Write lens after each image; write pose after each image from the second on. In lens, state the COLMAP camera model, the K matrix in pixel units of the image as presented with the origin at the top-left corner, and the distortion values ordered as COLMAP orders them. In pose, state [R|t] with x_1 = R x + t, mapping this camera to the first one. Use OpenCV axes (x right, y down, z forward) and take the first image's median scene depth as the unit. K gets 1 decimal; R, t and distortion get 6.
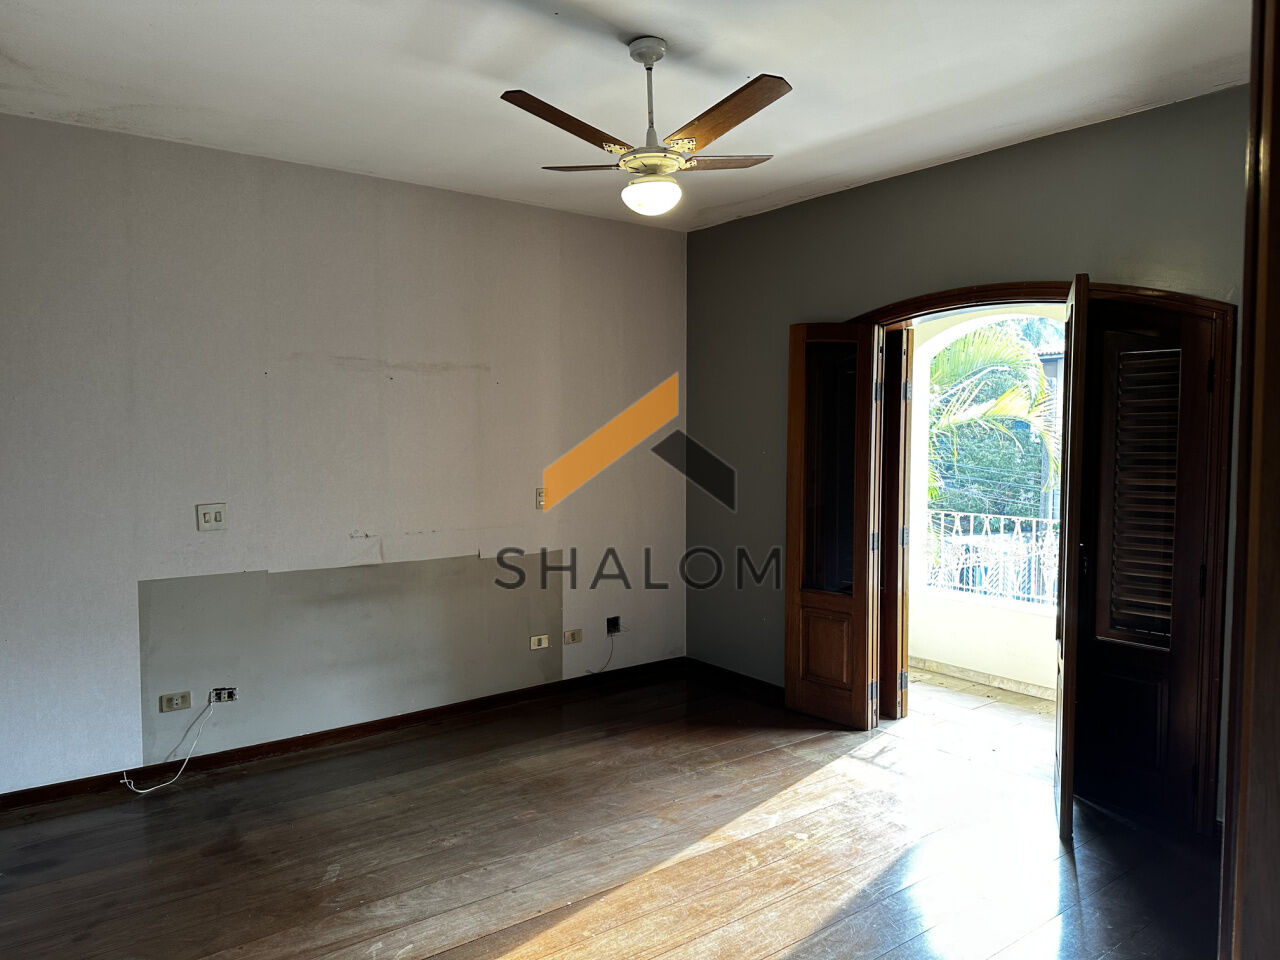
lens RADIAL K [[900.7, 0, 640.0], [0, 900.7, 480.0], [0, 0, 1]] dist [0.000152, -0.000013]
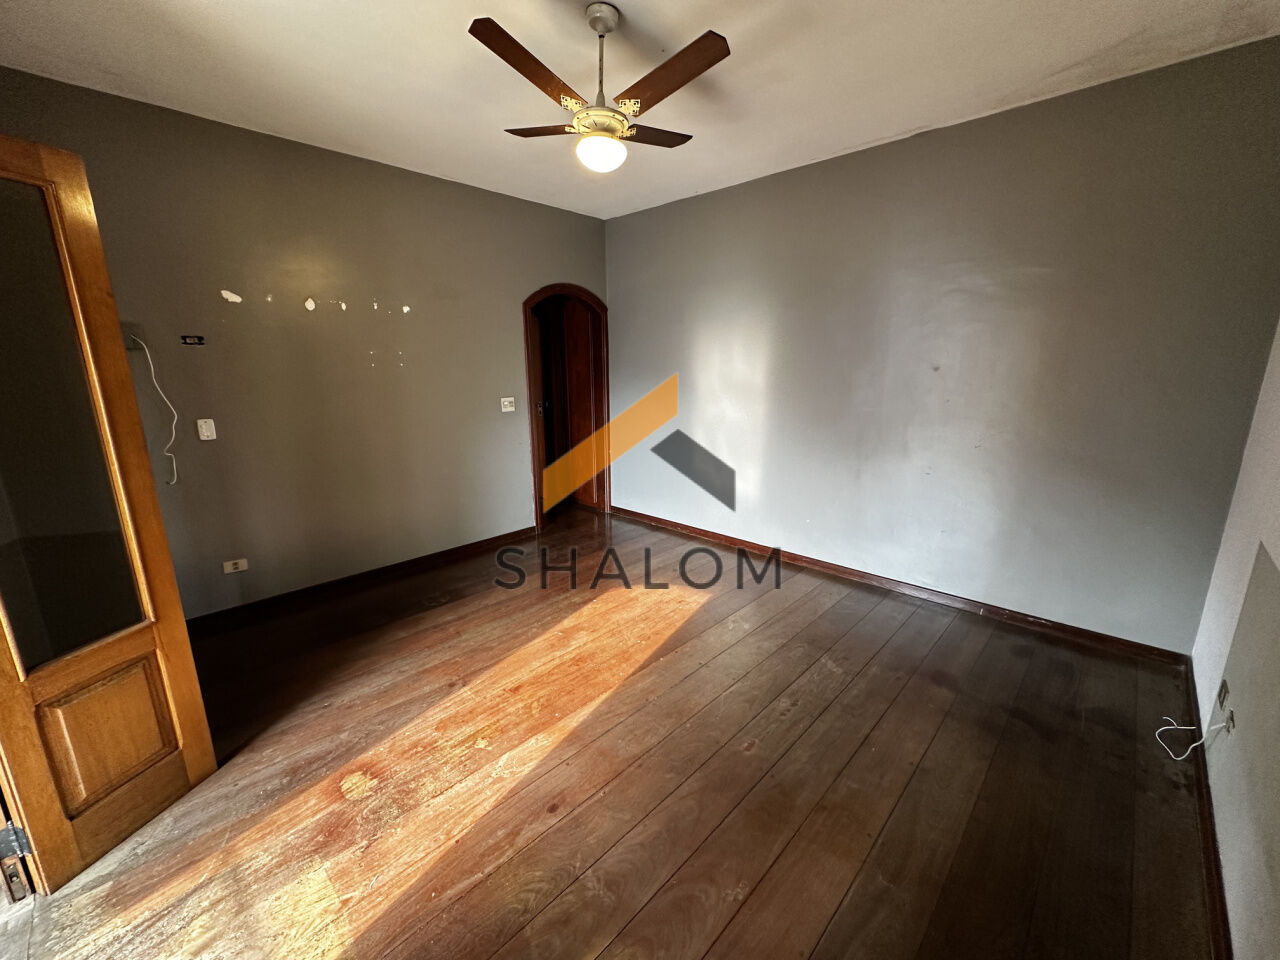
lens RADIAL K [[514.6, 0, 640.0], [0, 514.6, 480.0], [0, 0, 1]] dist [-0.003947, -0.000363]
pose [[-0.987467, 0.042120, -0.152103, 0.074039], [-0.002943, 0.958650, 0.284573, -0.082334], [0.157799, 0.281454, -0.946511, 1.547878]]
